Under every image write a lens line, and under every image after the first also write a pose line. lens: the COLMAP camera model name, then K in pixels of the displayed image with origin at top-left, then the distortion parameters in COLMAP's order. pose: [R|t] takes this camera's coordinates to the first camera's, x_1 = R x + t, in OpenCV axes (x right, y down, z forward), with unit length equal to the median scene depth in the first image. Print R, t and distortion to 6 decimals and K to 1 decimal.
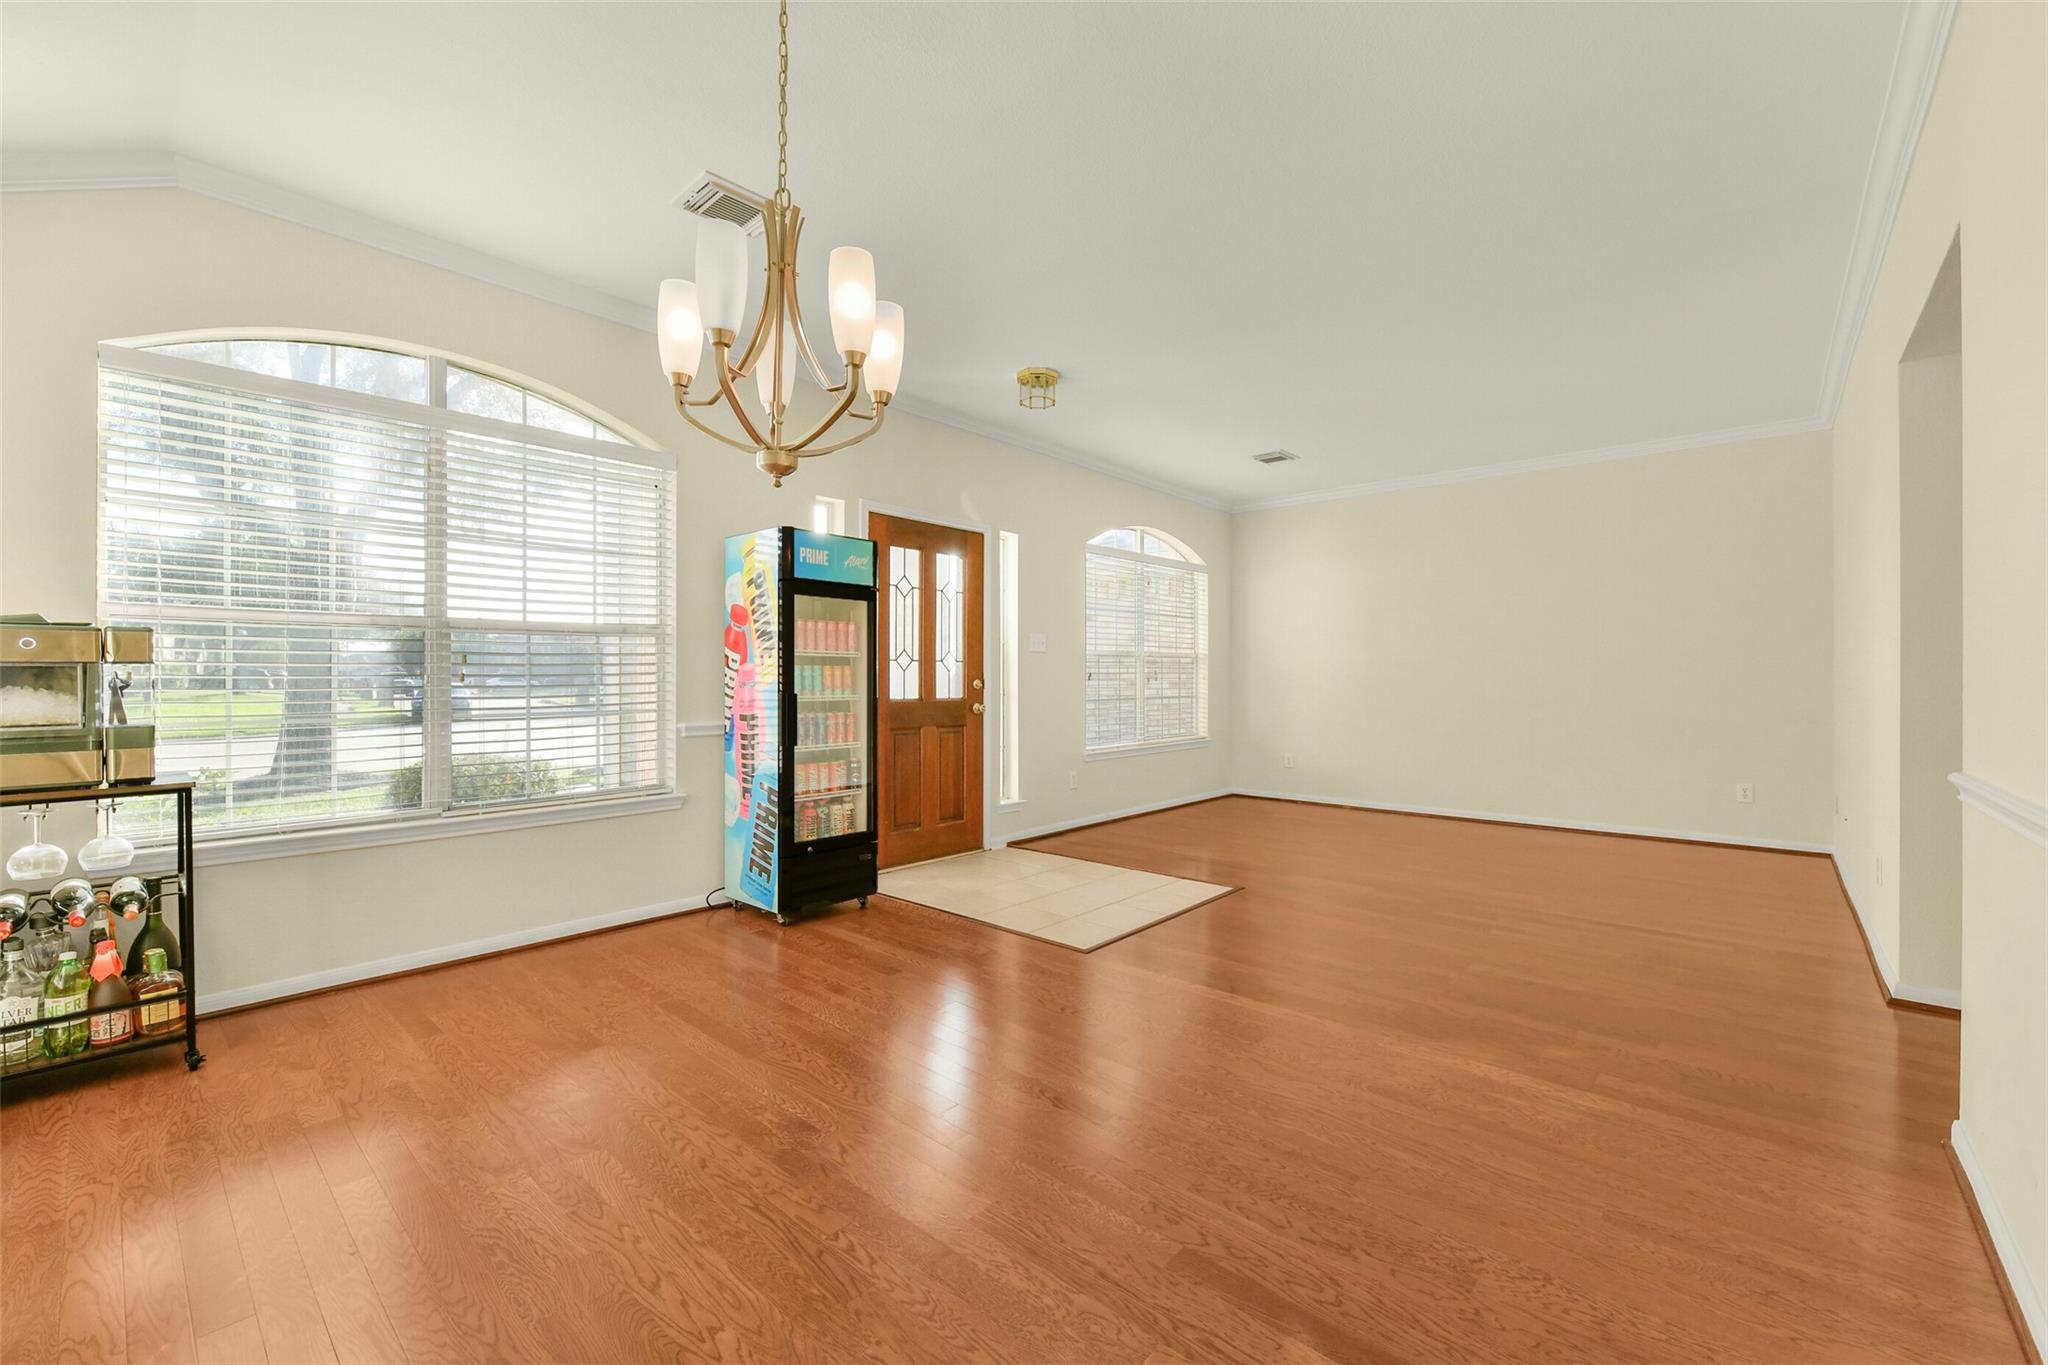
lens RADIAL K [[830.9, 0, 1028.0], [0, 830.9, 686.0], [0, 0, 1]] dist [-0.006202, -0.000247]
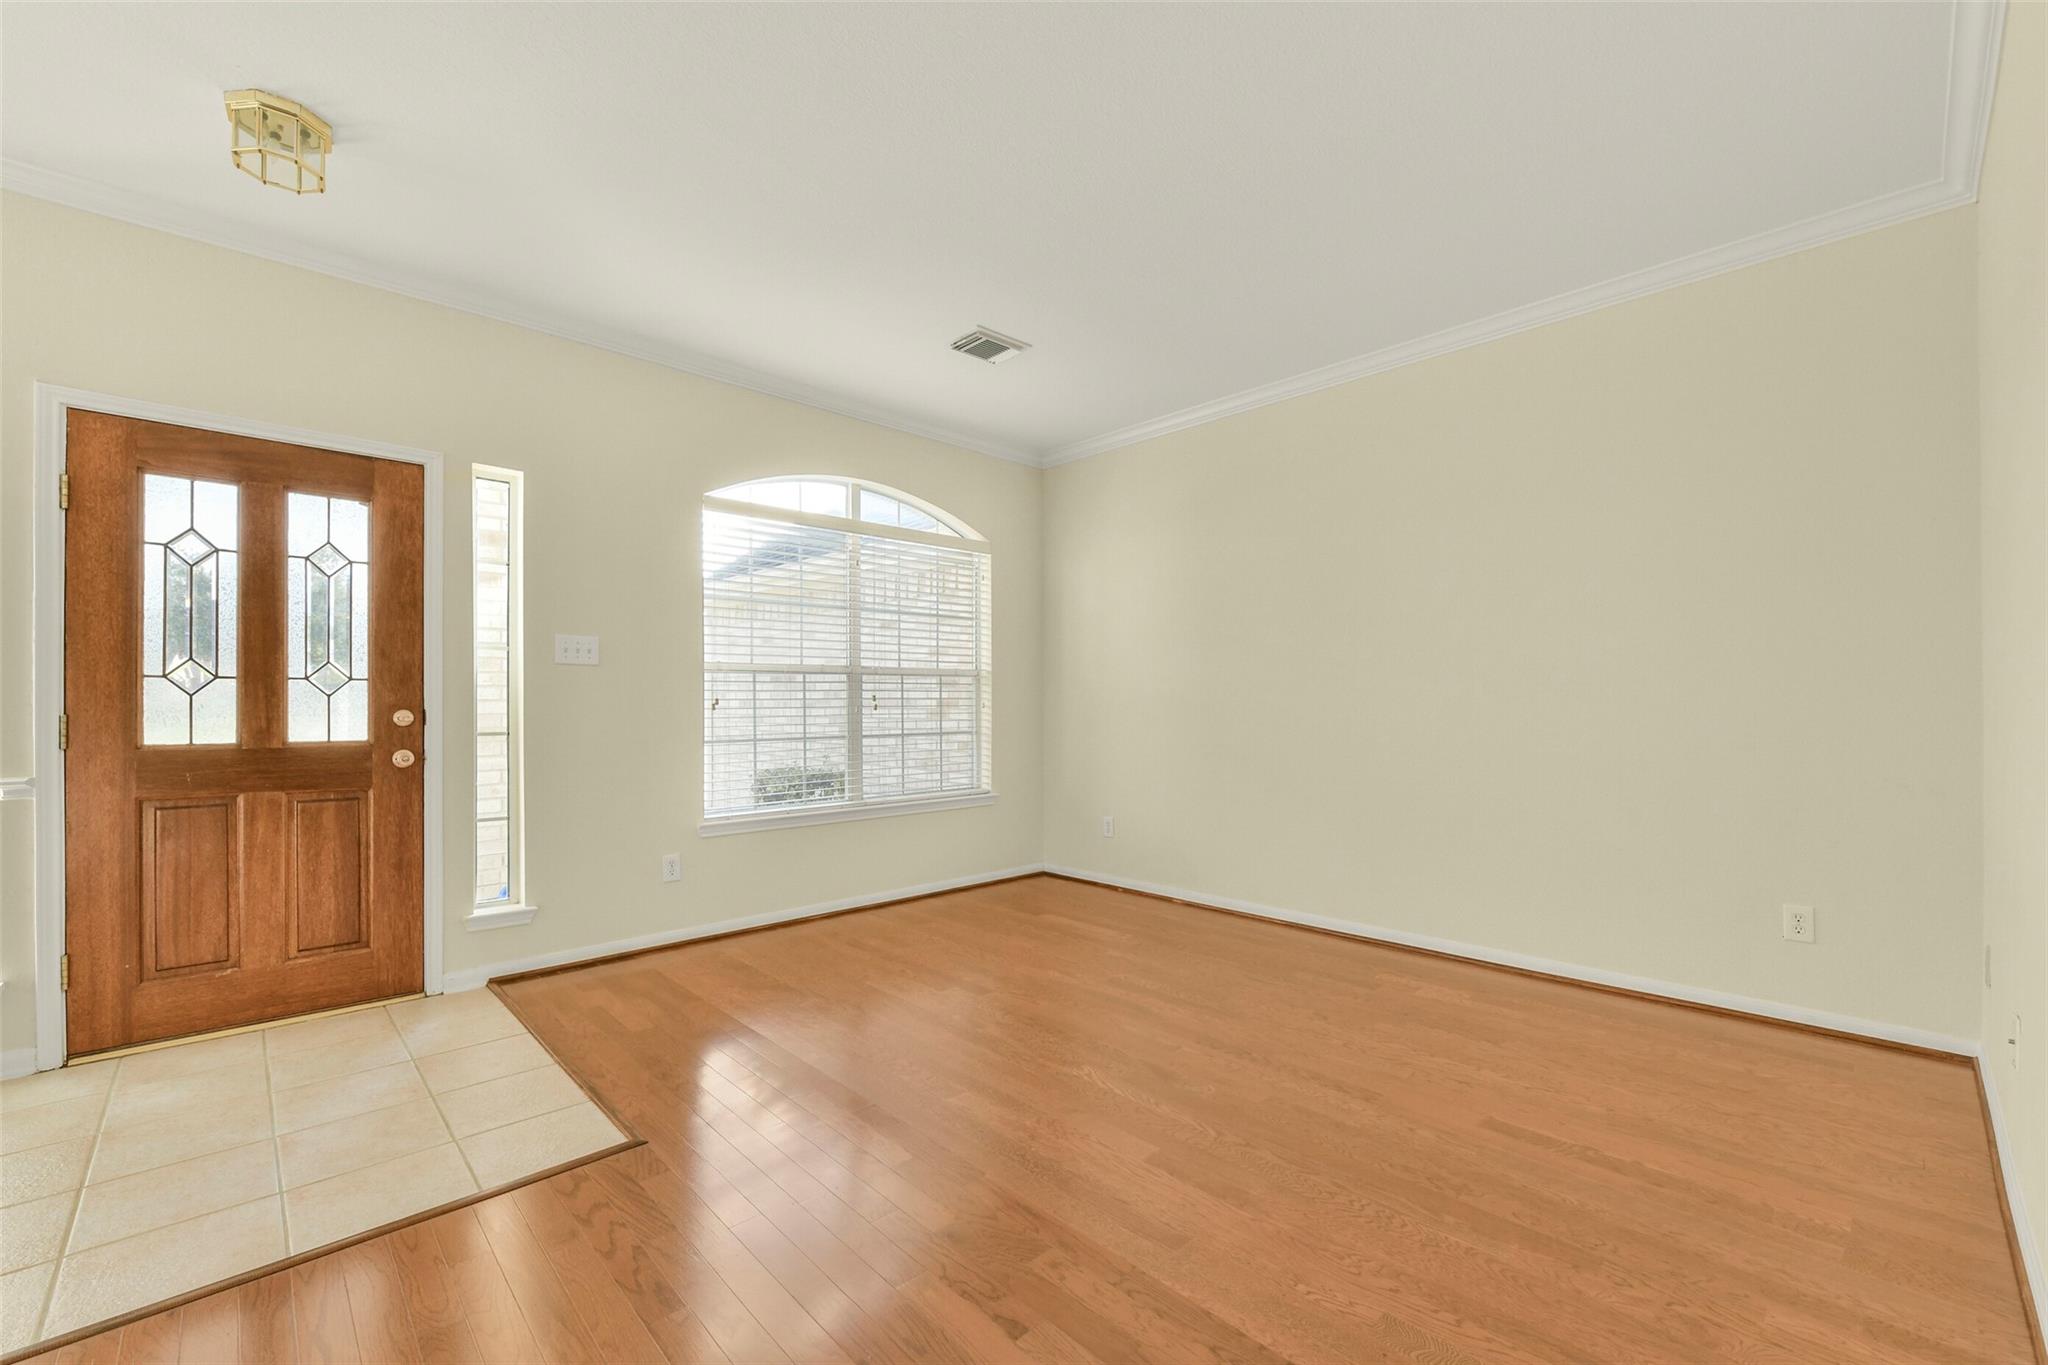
lens RADIAL K [[835.8, 0, 1020.9], [0, 835.8, 712.9], [0, 0, 1]] dist [-0.010819, 0.000103]
pose [[0.996702, -0.000541, -0.081150, 0.418342], [0.000841, 0.999993, 0.003665, -0.007756], [0.081147, -0.003721, 0.996695, 0.436478]]
